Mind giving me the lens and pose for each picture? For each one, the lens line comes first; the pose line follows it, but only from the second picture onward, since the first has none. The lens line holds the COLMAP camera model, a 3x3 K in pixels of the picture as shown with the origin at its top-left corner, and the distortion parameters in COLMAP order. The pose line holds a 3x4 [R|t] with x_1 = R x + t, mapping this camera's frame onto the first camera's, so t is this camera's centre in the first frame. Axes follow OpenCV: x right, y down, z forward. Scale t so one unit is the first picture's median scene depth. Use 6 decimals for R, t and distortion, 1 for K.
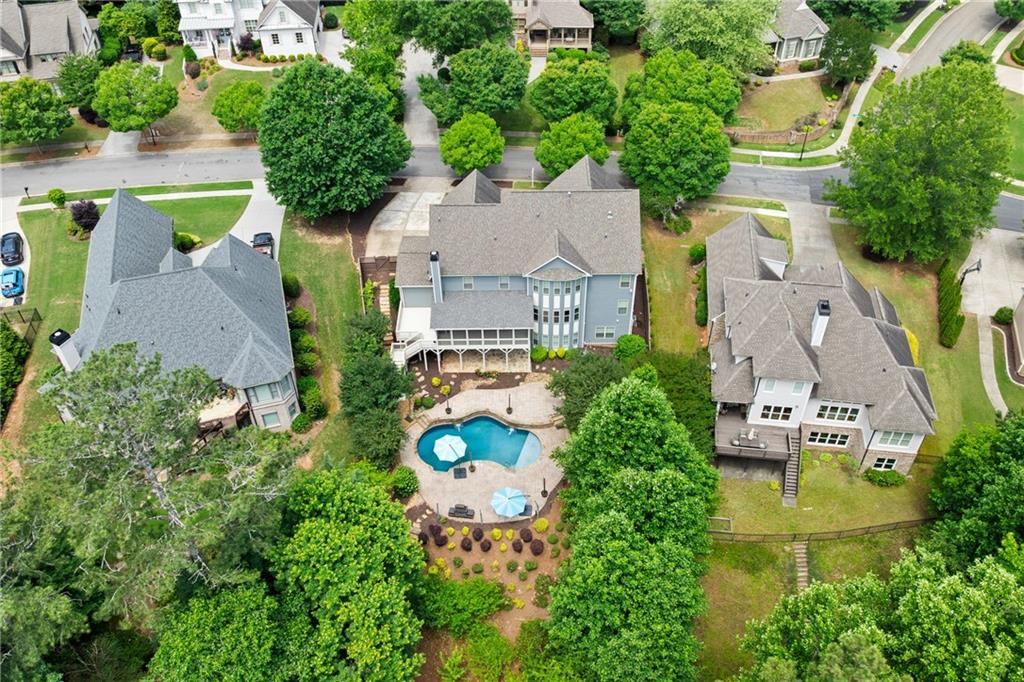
lens RADIAL K [[843.1, 0, 520.6], [0, 843.1, 322.2], [0, 0, 1]] dist [-0.013595, -0.019551]
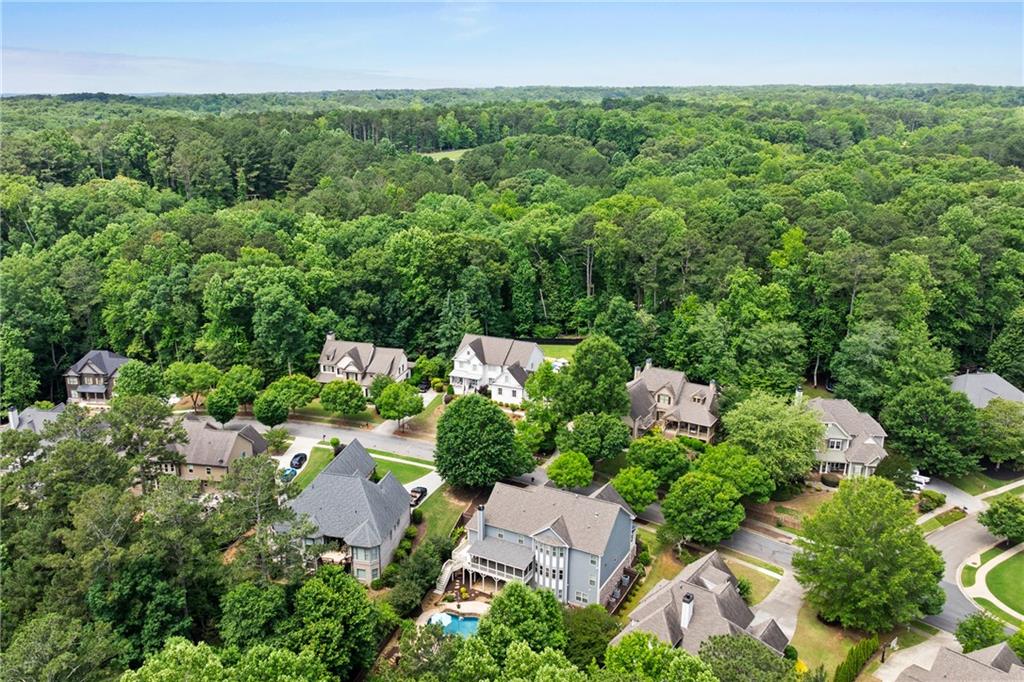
lens RADIAL K [[843.1, 0, 510.4], [0, 843.1, 338.2], [0, 0, 1]] dist [-0.013595, -0.019551]
pose [[0.875715, 0.146706, -0.460000, 0.626146], [-0.335972, 0.869392, -0.362327, 0.201071], [0.346764, 0.471843, 0.810629, -0.452418]]
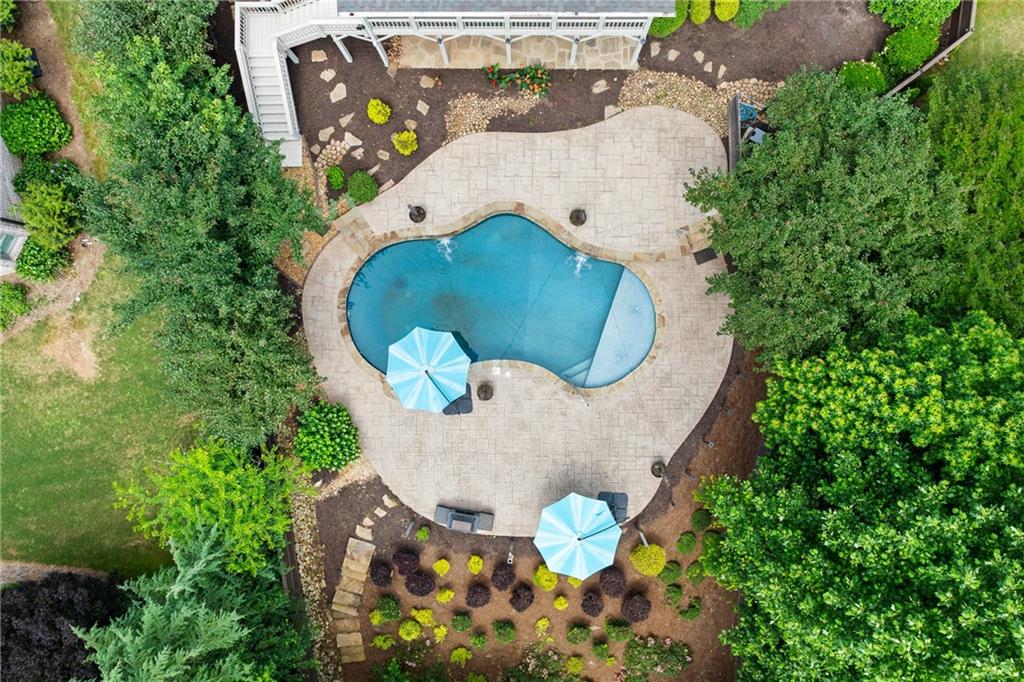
lens RADIAL K [[843.1, 0, 518.0], [0, 843.1, 345.8], [0, 0, 1]] dist [-0.013595, -0.019551]
pose [[0.999862, 0.014424, -0.008204, -0.035208], [-0.003378, 0.660968, 0.750406, -0.137960], [0.016247, -0.750275, 0.660926, 0.686666]]
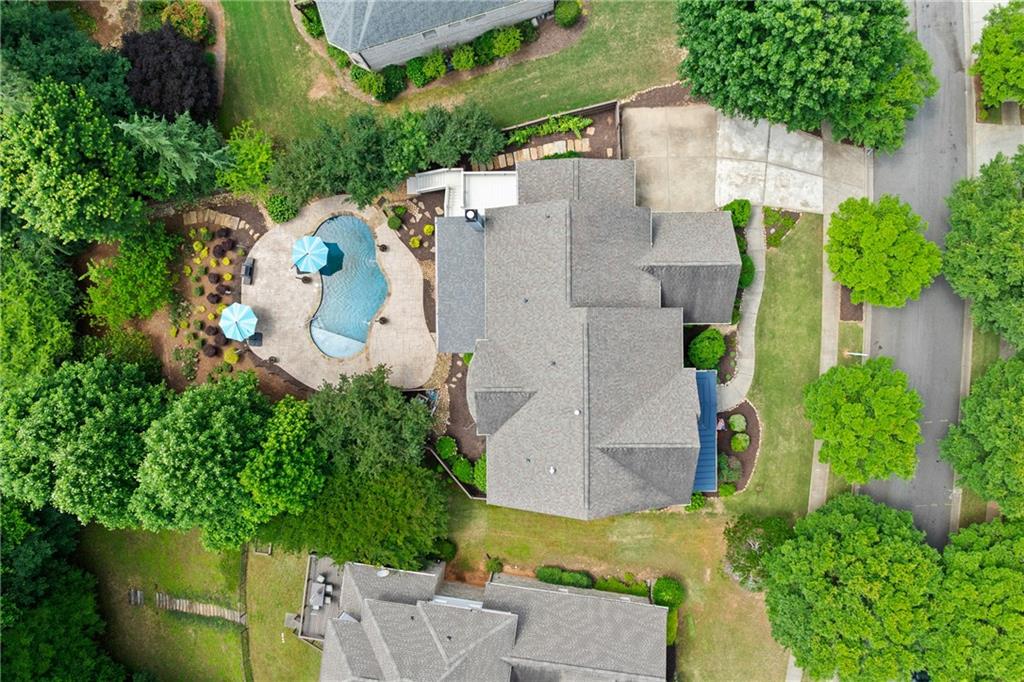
lens RADIAL K [[843.1, 0, 542.6], [0, 843.1, 345.2], [0, 0, 1]] dist [-0.013595, -0.019551]
pose [[-0.000676, 0.999741, 0.022754, -0.007746], [-0.656756, -0.017603, 0.753898, -0.617156], [0.754103, -0.014434, 0.656598, 0.552625]]
